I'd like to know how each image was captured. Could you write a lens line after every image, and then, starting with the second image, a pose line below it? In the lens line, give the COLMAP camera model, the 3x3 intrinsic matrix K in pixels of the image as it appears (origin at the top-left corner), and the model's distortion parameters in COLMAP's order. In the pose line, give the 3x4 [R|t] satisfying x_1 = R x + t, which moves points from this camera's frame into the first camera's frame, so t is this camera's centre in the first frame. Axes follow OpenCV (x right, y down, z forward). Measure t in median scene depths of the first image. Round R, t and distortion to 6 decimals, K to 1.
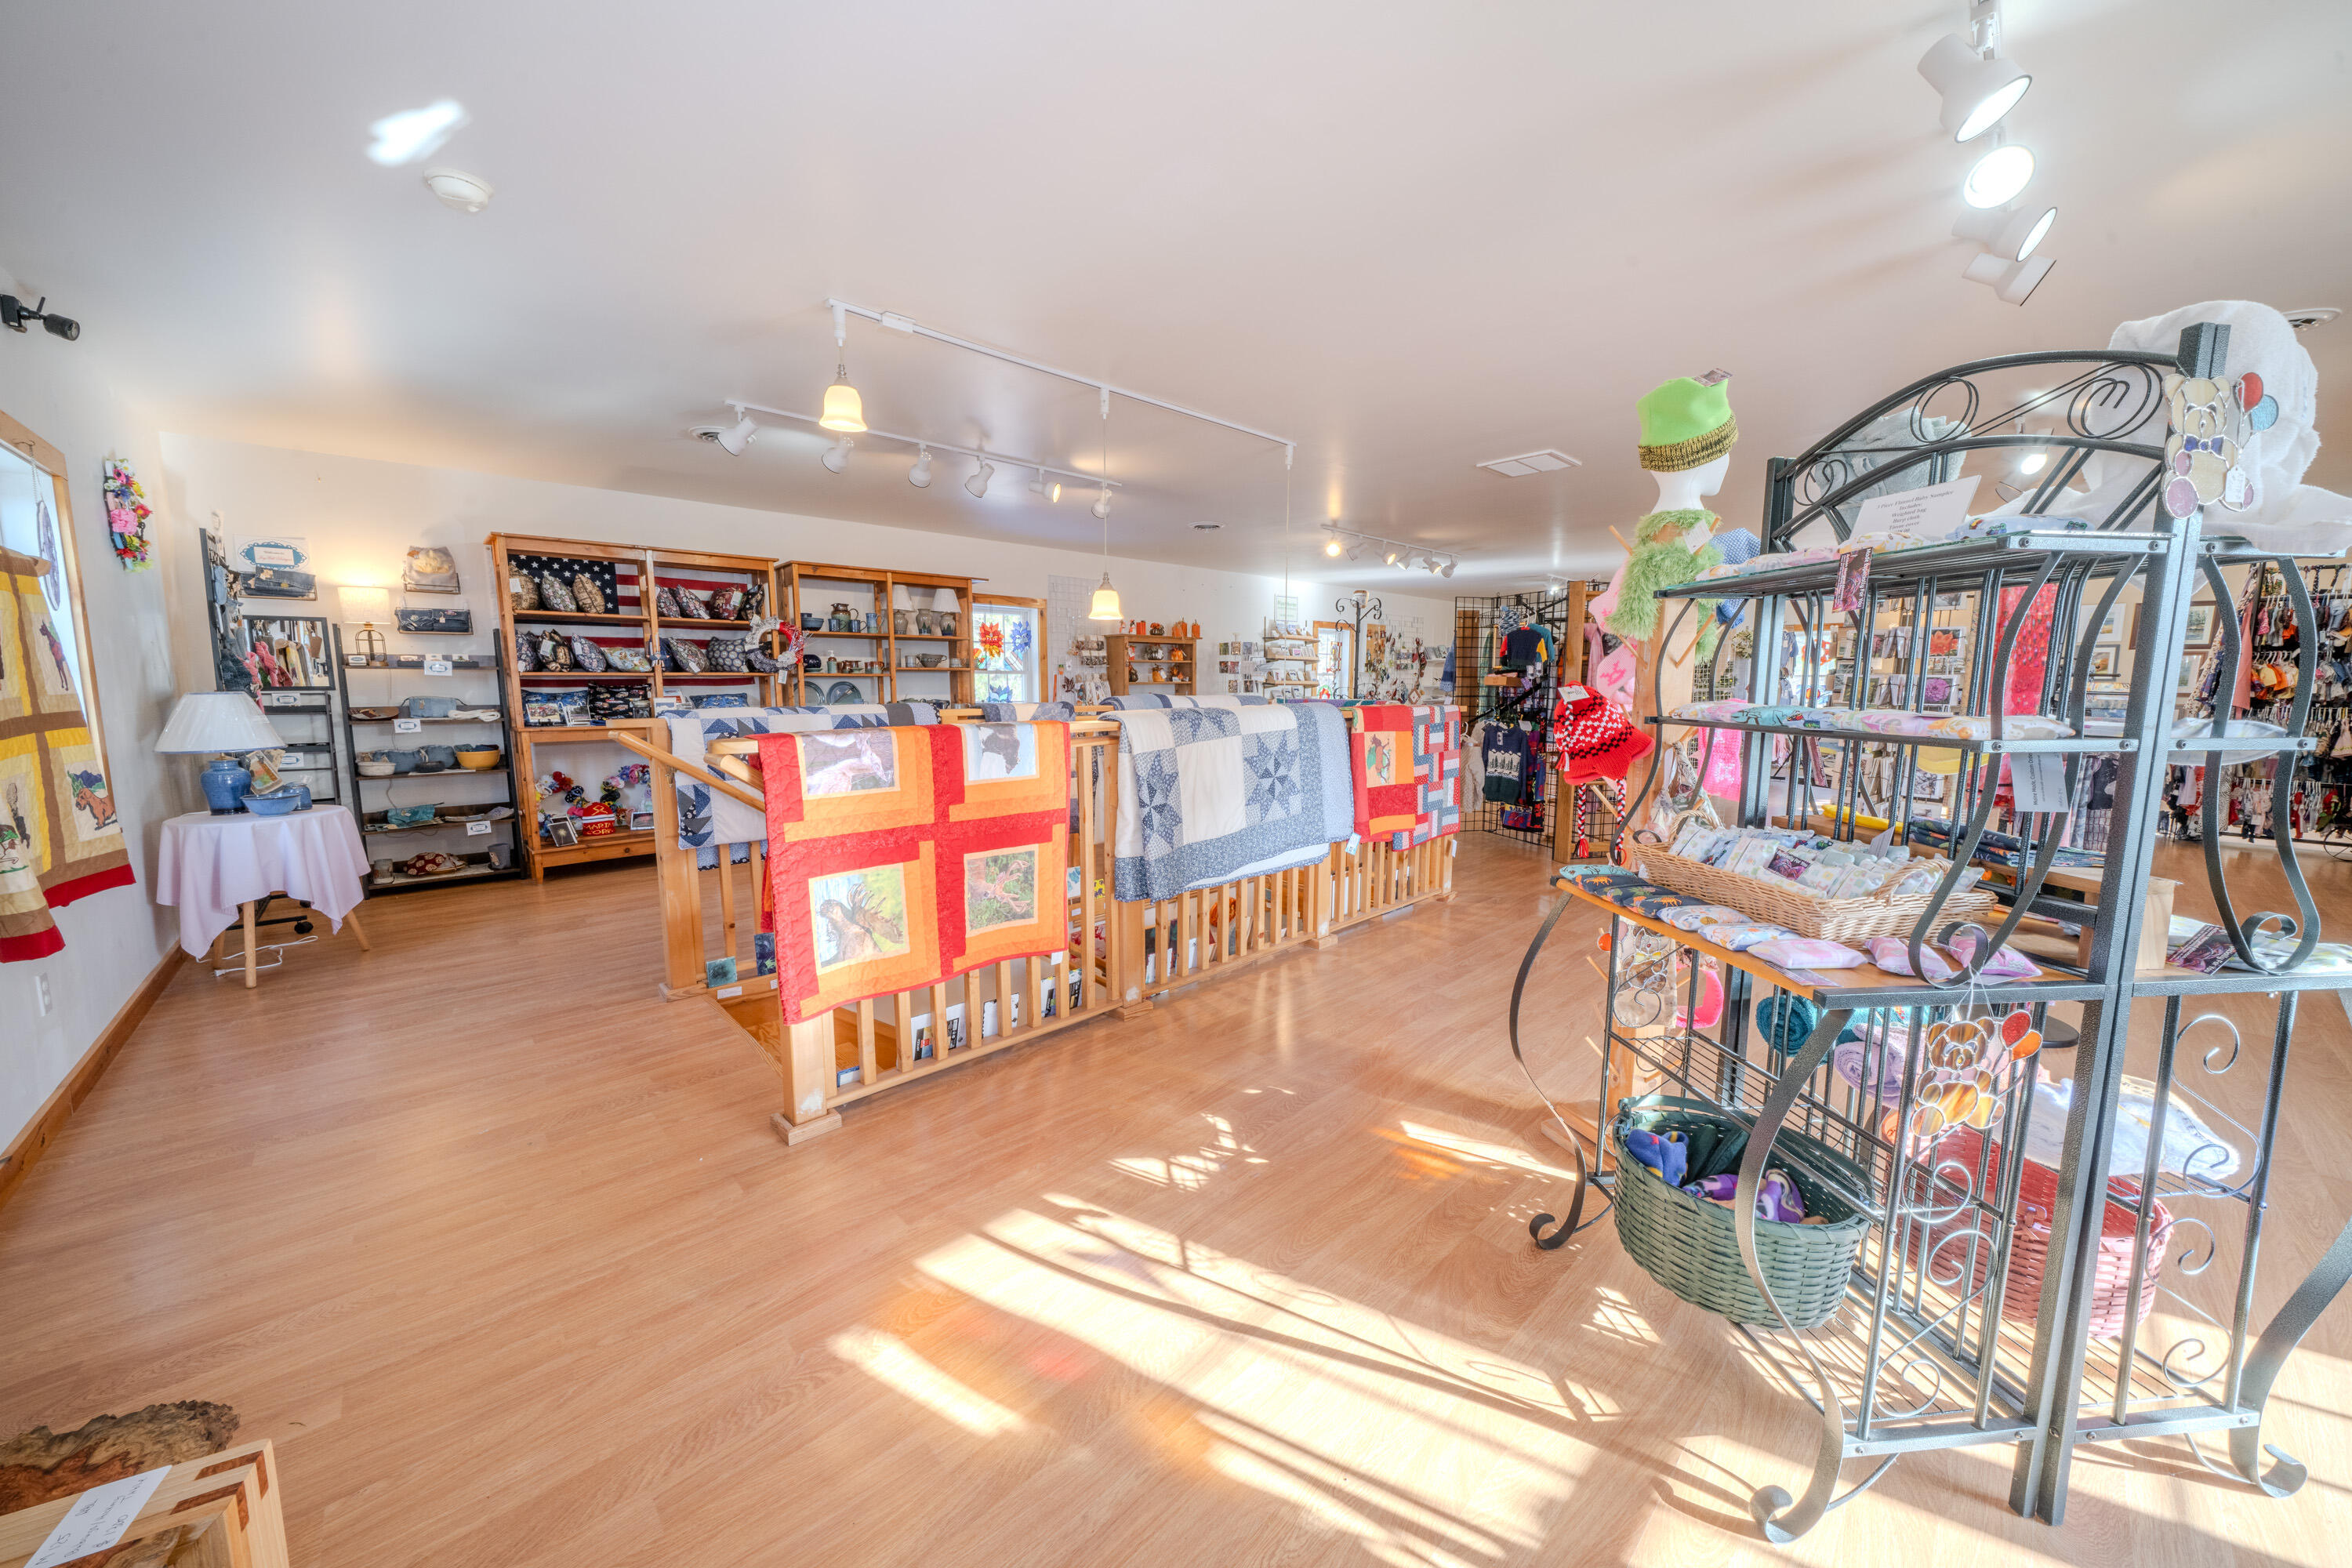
lens RADIAL K [[796.7, 0, 1162.3], [0, 796.7, 781.6], [0, 0, 1]] dist [-0.000164, -0.000051]
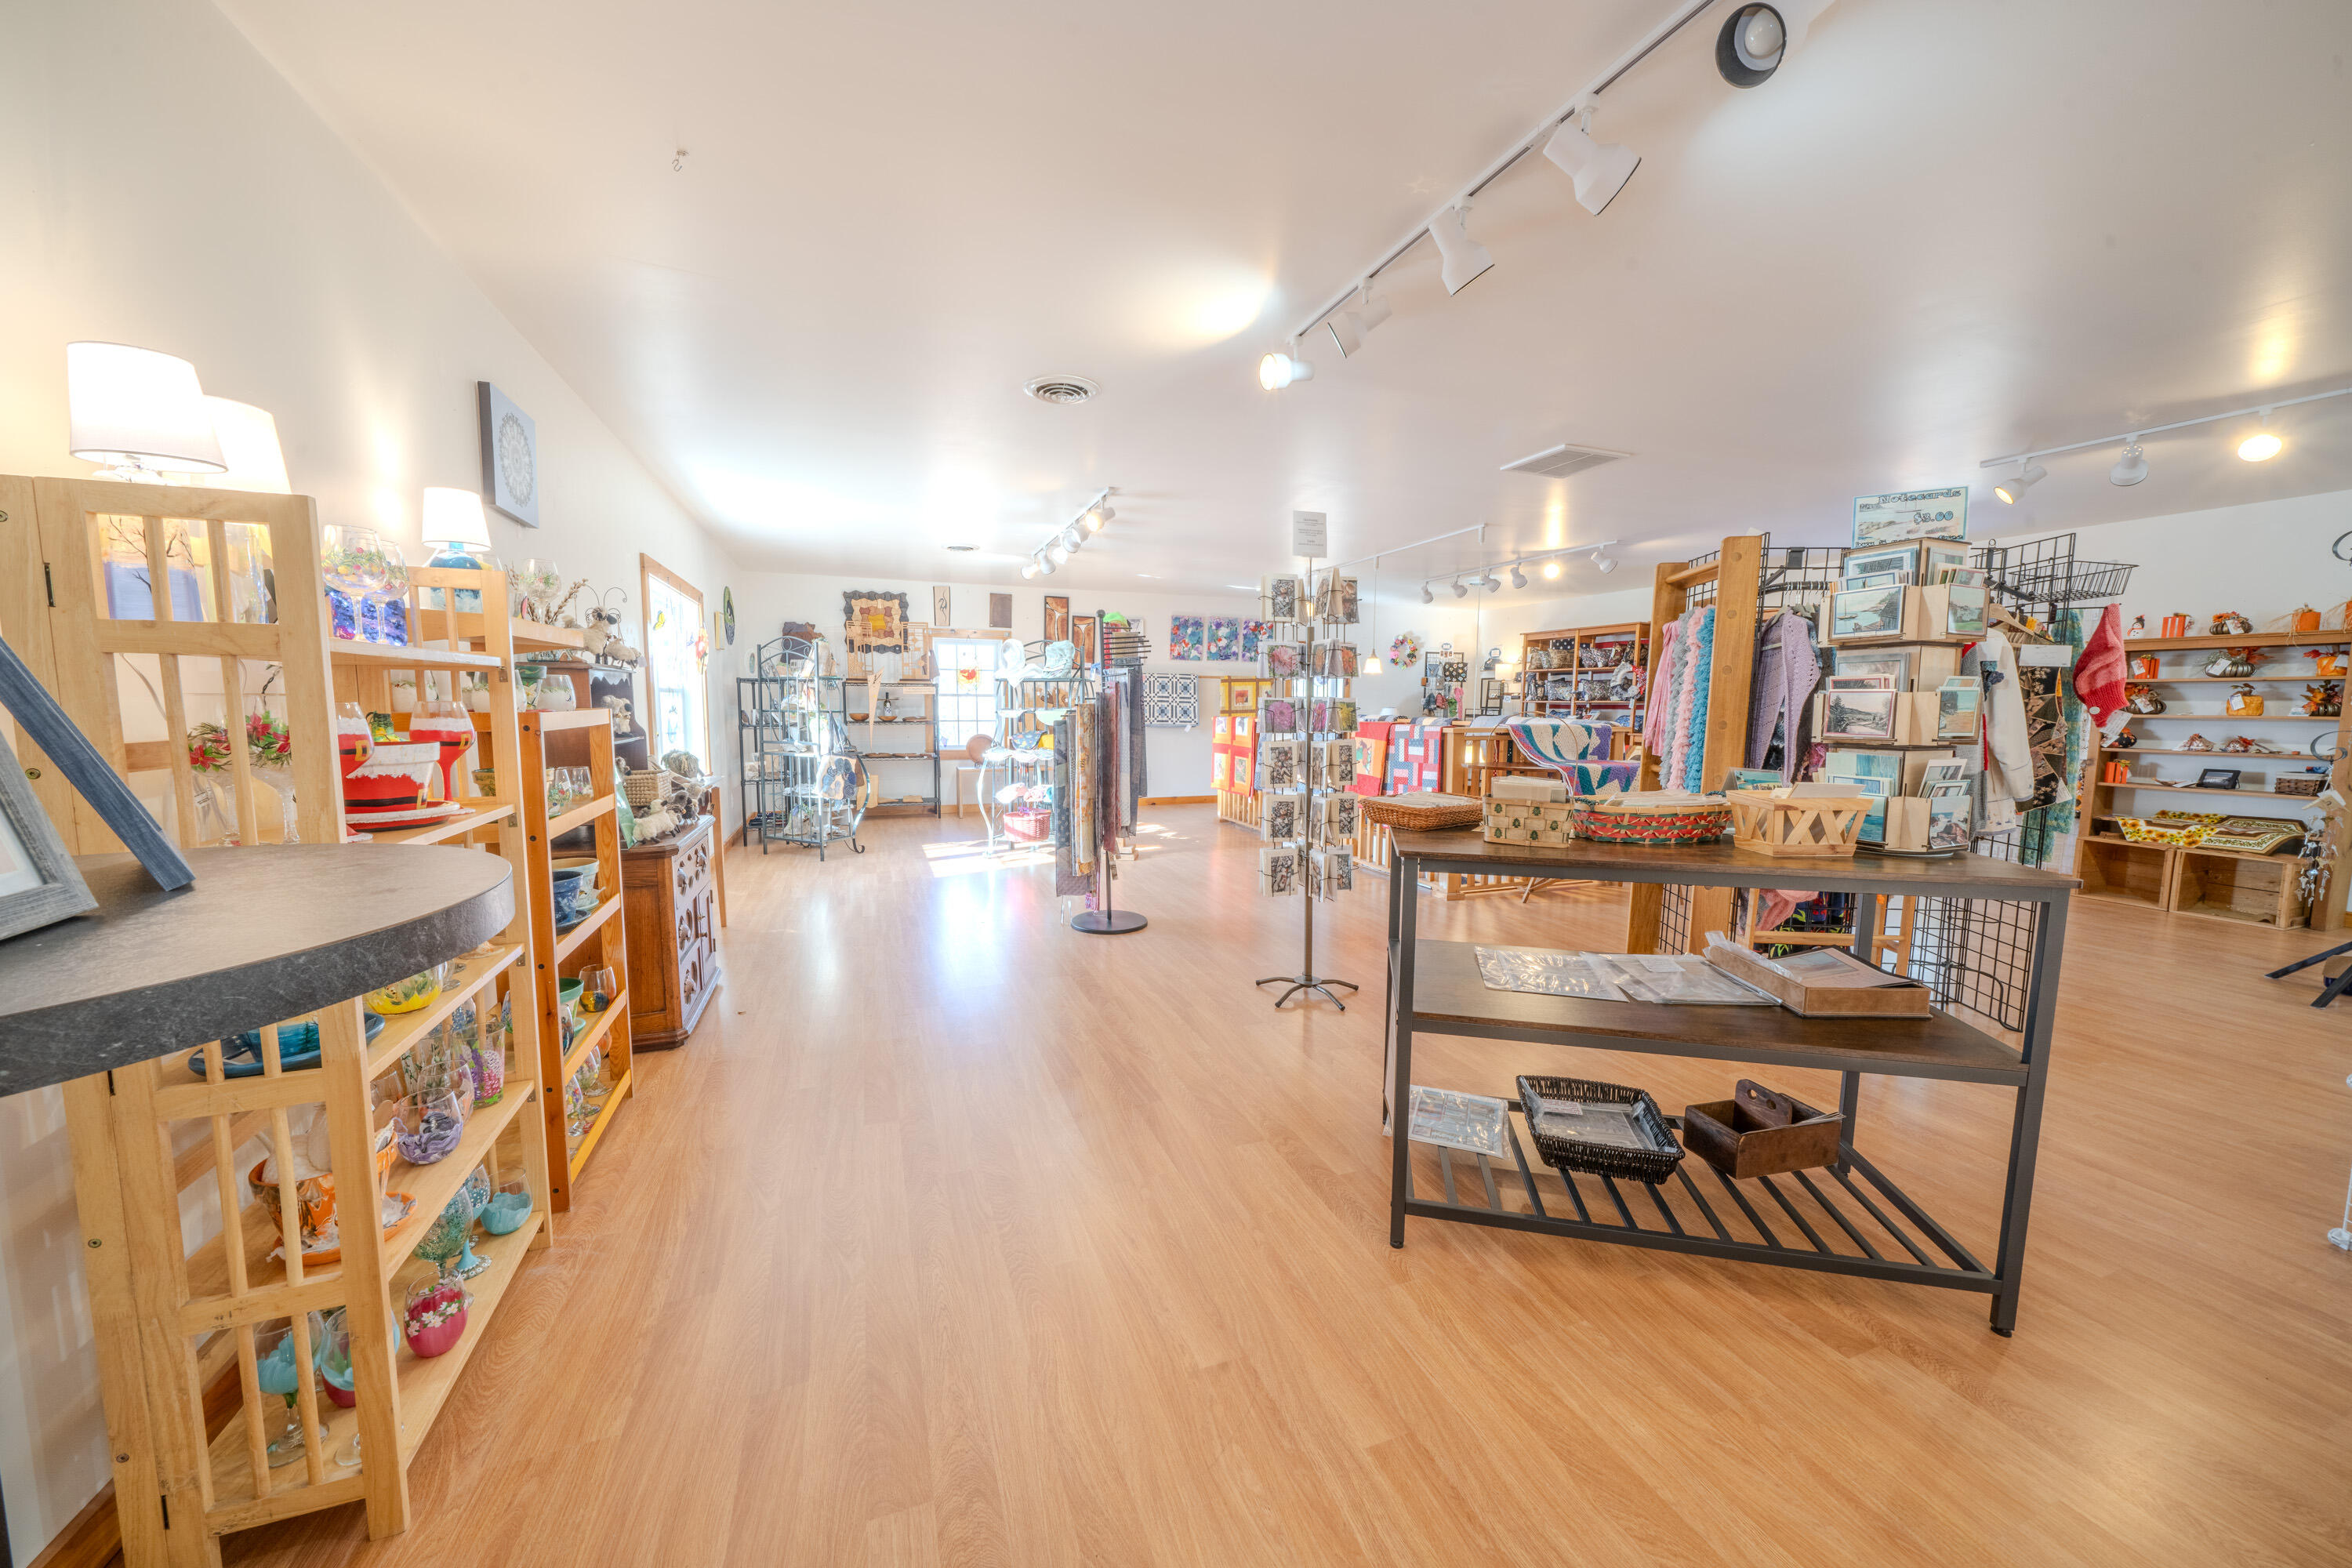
lens RADIAL K [[796.7, 0, 1162.3], [0, 796.7, 781.6], [0, 0, 1]] dist [-0.000164, -0.000051]
pose [[-0.344873, 0.090643, -0.934262, 1.644139], [-0.133137, 0.980540, 0.144279, -0.133836], [0.929159, 0.174143, -0.326094, 1.038934]]
